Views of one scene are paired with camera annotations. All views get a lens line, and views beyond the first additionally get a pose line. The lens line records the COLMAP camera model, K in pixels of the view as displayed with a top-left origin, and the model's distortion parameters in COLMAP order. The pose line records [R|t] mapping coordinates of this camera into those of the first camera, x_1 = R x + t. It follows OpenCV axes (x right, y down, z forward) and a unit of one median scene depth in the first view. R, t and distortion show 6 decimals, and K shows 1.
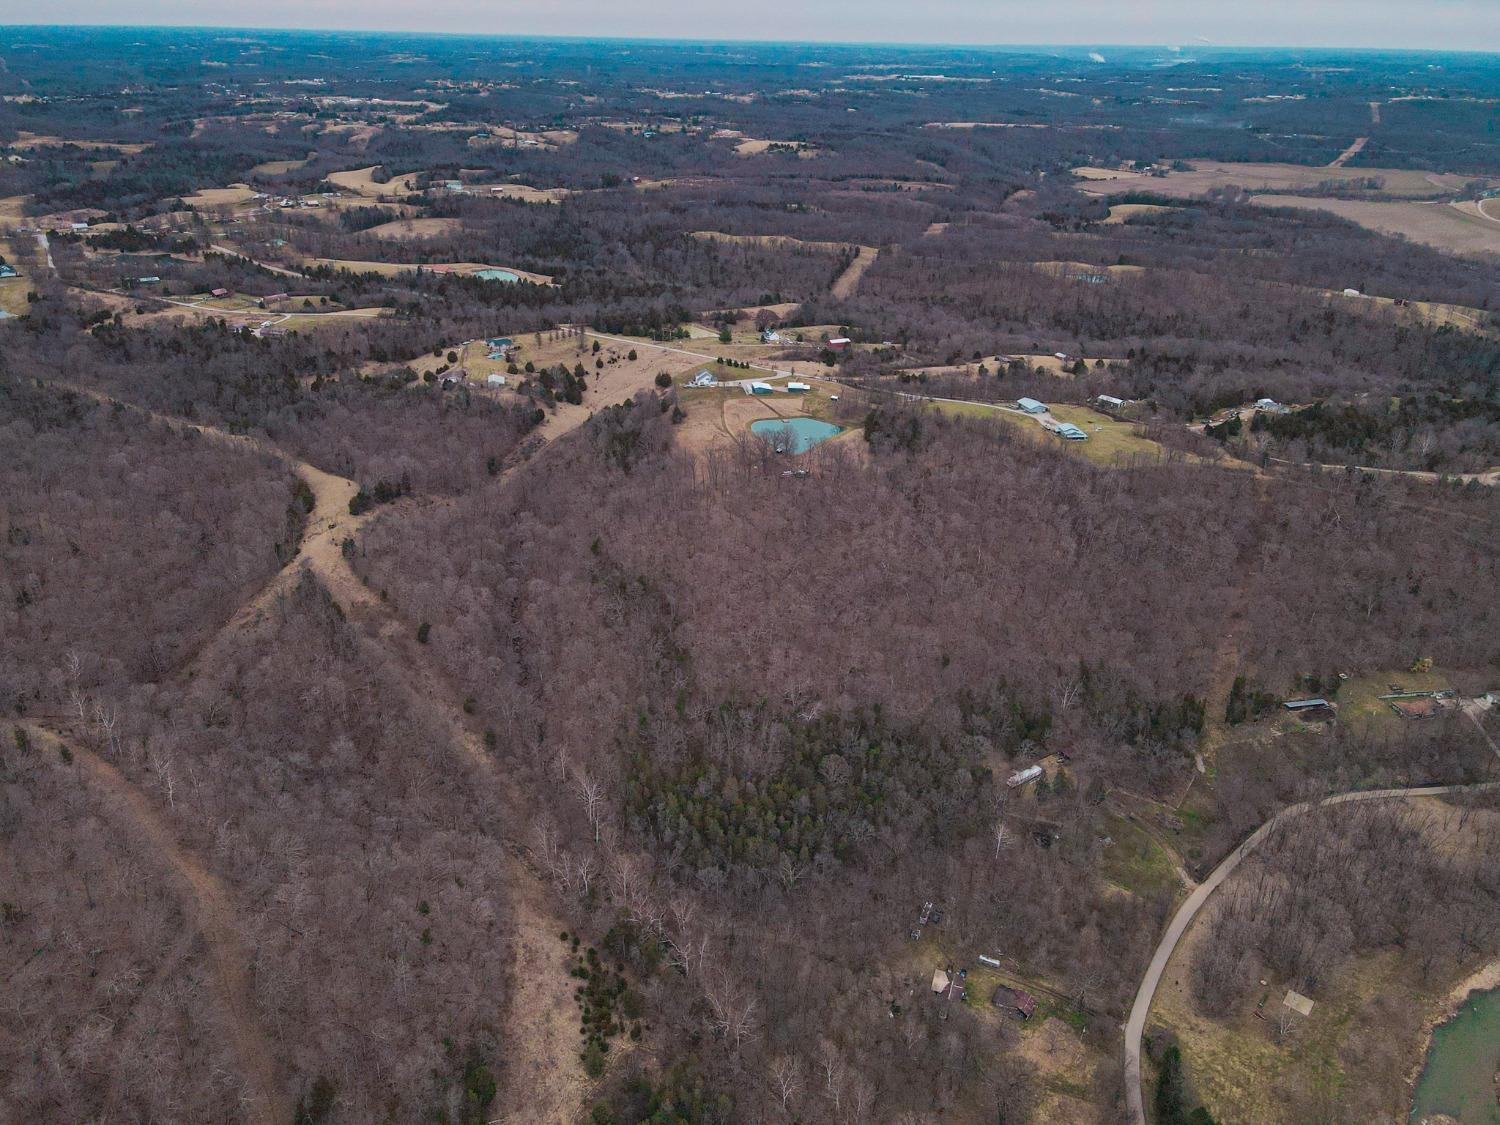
lens RADIAL K [[1086.4, 0, 749.0], [0, 1086.4, 562.4], [0, 0, 1]] dist [0.029877, -0.000149]
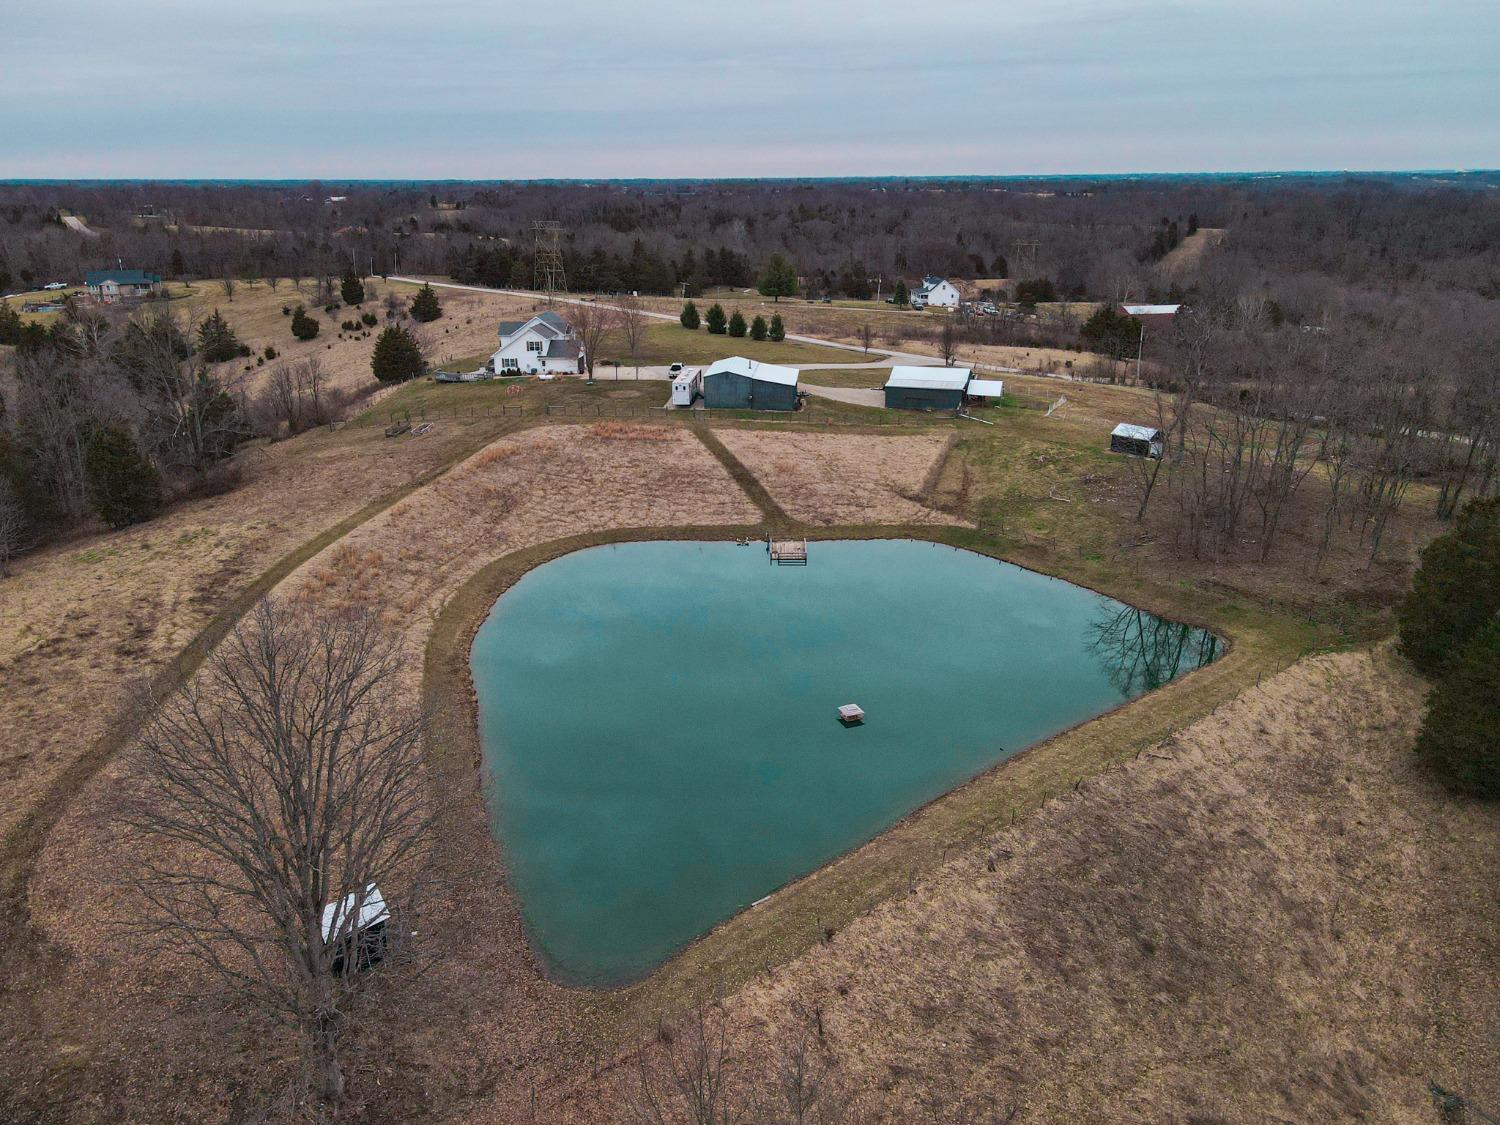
lens RADIAL K [[1086.4, 0, 745.9], [0, 1086.4, 561.1], [0, 0, 1]] dist [0.029877, -0.000149]
pose [[0.961705, 0.062960, -0.266759, 0.067050], [-0.093747, 0.990119, -0.104288, -0.108258], [0.257557, 0.125302, 0.958104, 0.822669]]
